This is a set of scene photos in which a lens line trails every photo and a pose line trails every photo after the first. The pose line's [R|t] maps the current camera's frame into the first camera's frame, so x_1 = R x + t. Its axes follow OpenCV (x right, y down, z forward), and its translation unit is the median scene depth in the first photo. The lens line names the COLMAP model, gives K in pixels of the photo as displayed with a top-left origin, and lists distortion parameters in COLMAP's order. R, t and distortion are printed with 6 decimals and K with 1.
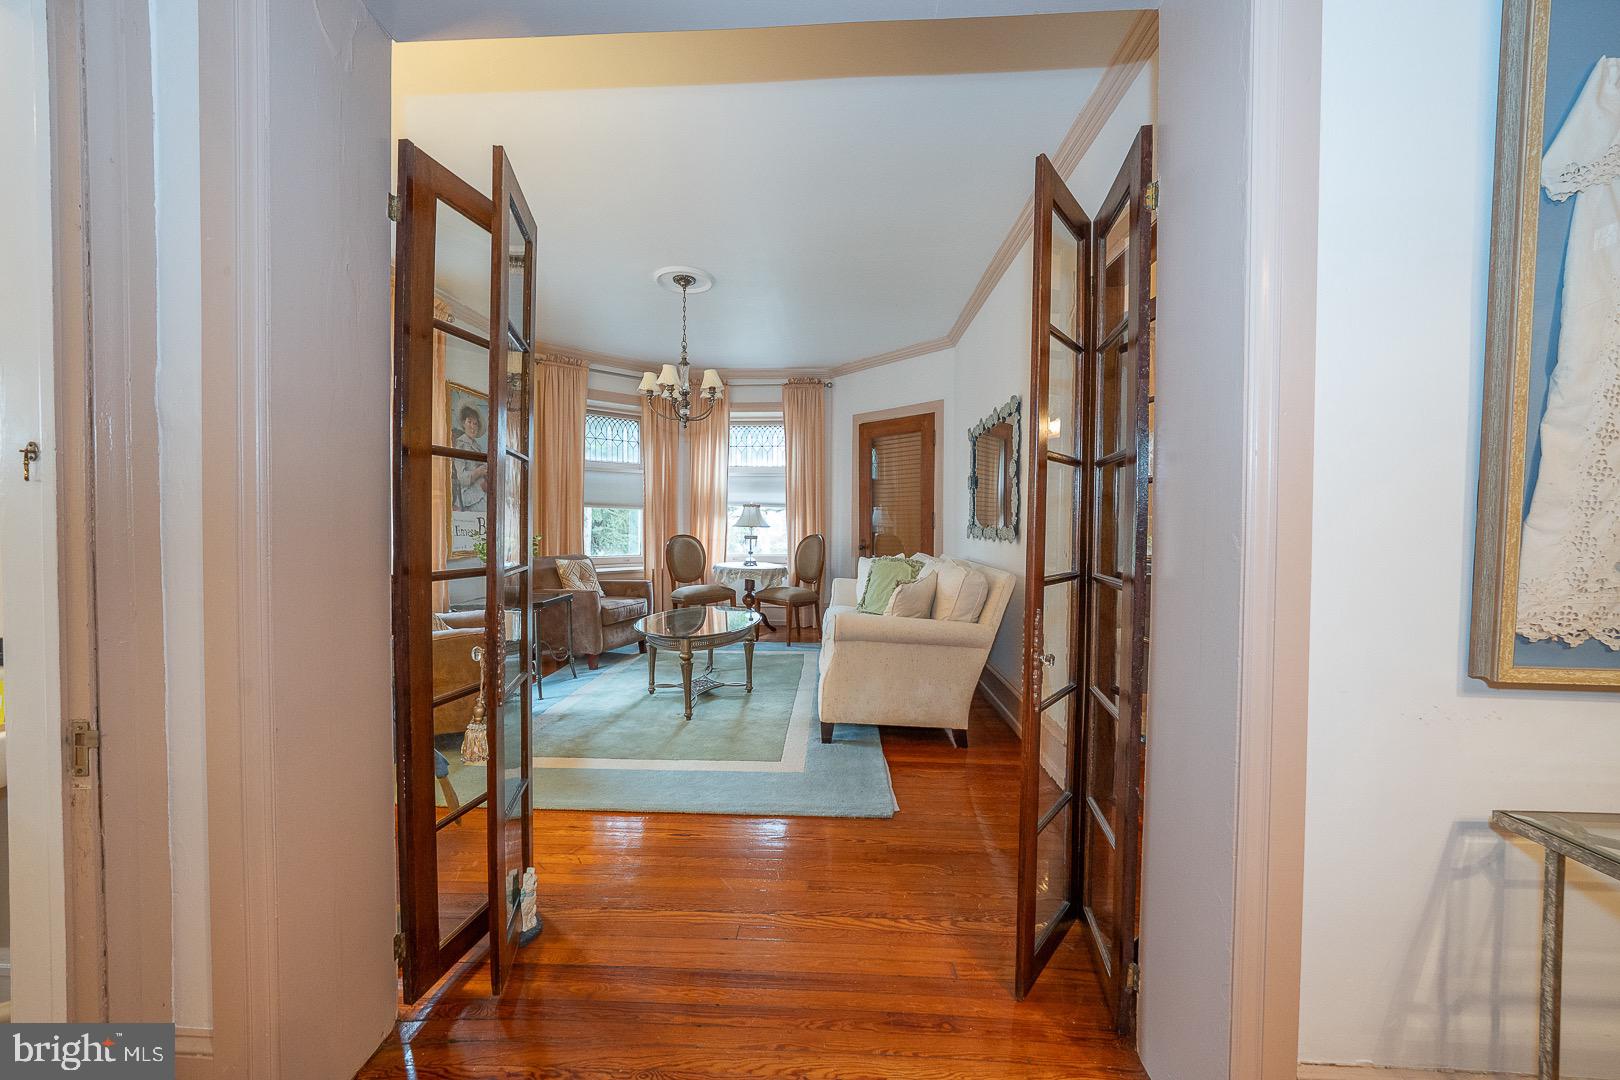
lens RADIAL K [[611.2, 0, 804.4], [0, 611.2, 538.6], [0, 0, 1]] dist [-0.014755, -0.000146]
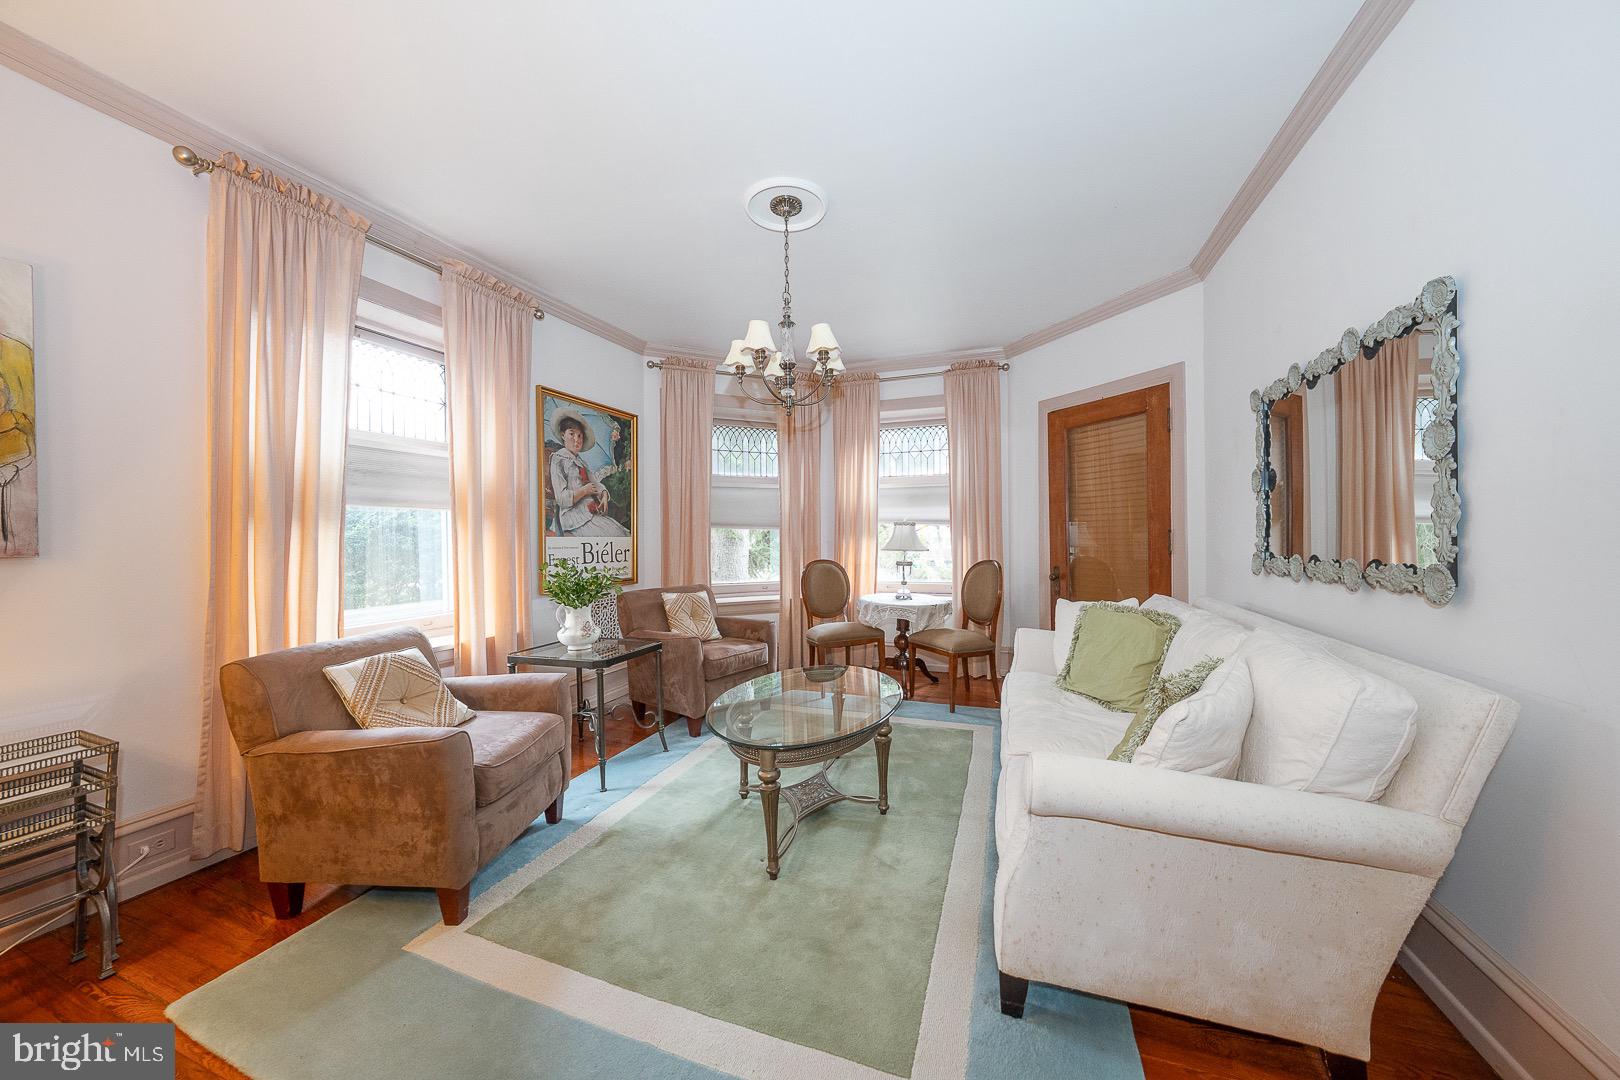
lens RADIAL K [[555.5, 0, 816.6], [0, 555.5, 532.6], [0, 0, 1]] dist [-0.013369, 0.002469]
pose [[0.959104, -0.011751, -0.282809, 0.009074], [0.002477, 0.999448, -0.033129, -0.021557], [0.283042, 0.031073, 0.958604, 0.312618]]
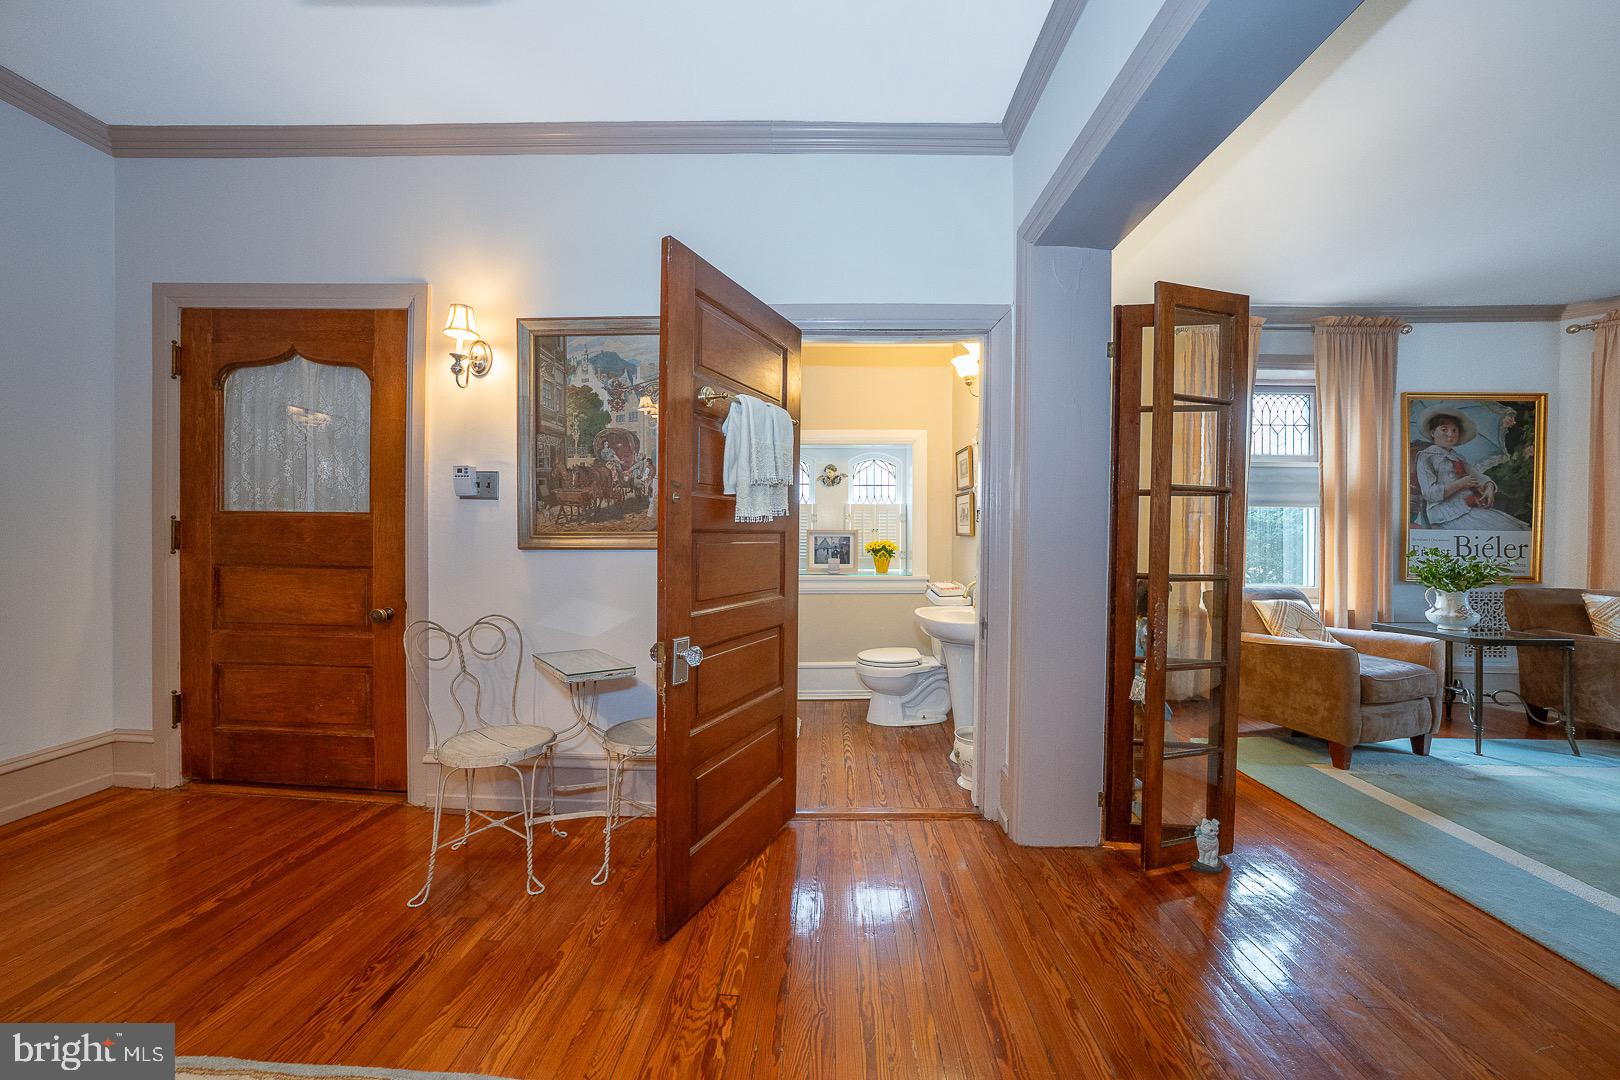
lens RADIAL K [[555.5, 0, 805.2], [0, 555.5, 538.4], [0, 0, 1]] dist [-0.013369, 0.002469]
pose [[0.026504, 0.010052, -0.999598, 0.215186], [-0.037493, 0.999256, 0.009054, -0.003507], [0.998945, 0.037238, 0.026861, 0.037464]]
